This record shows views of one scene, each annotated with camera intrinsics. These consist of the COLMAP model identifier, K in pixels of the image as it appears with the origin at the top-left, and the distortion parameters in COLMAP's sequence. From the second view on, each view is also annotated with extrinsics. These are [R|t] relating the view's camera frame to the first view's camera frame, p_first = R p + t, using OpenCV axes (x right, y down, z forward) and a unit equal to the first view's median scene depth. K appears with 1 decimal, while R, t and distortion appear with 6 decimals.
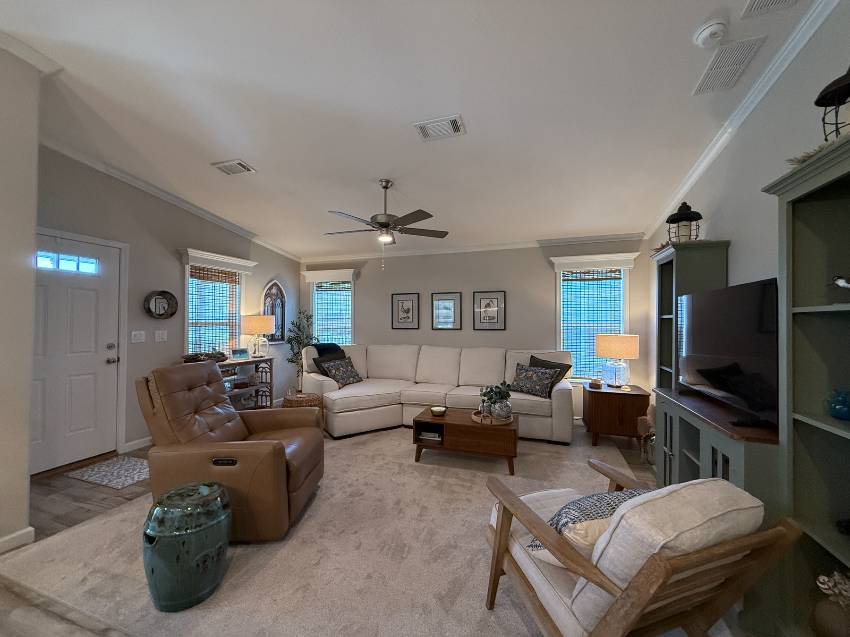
lens RADIAL K [[341.3, 0, 422.1], [0, 341.3, 316.6], [0, 0, 1]] dist [0.000337, 0.000286]
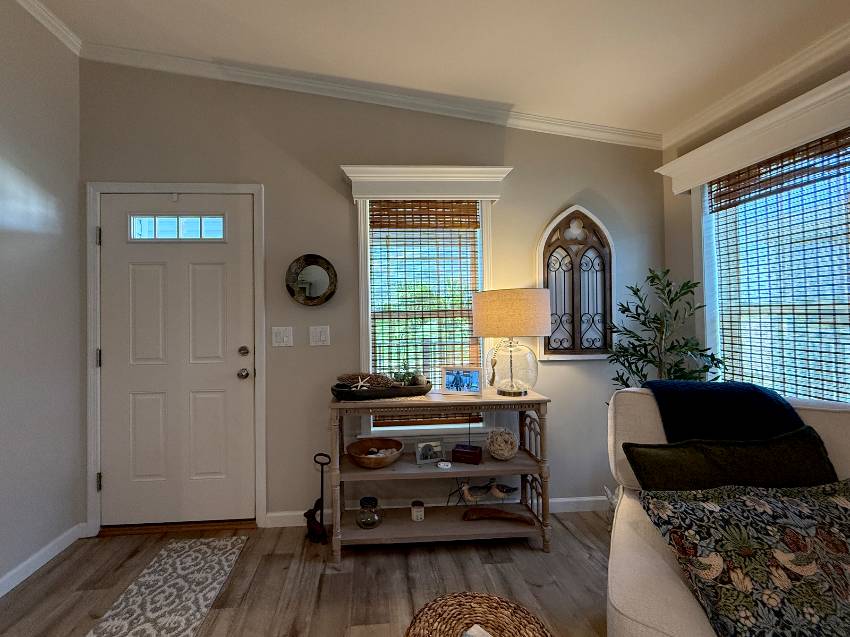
lens RADIAL K [[341.3, 0, 423.4], [0, 341.3, 314.1], [0, 0, 1]] dist [0.000337, 0.000286]
pose [[0.384366, -0.029680, -0.922704, -0.138075], [0.031618, 0.999320, -0.018973, 0.028521], [0.922639, -0.021882, 0.385043, 0.732665]]
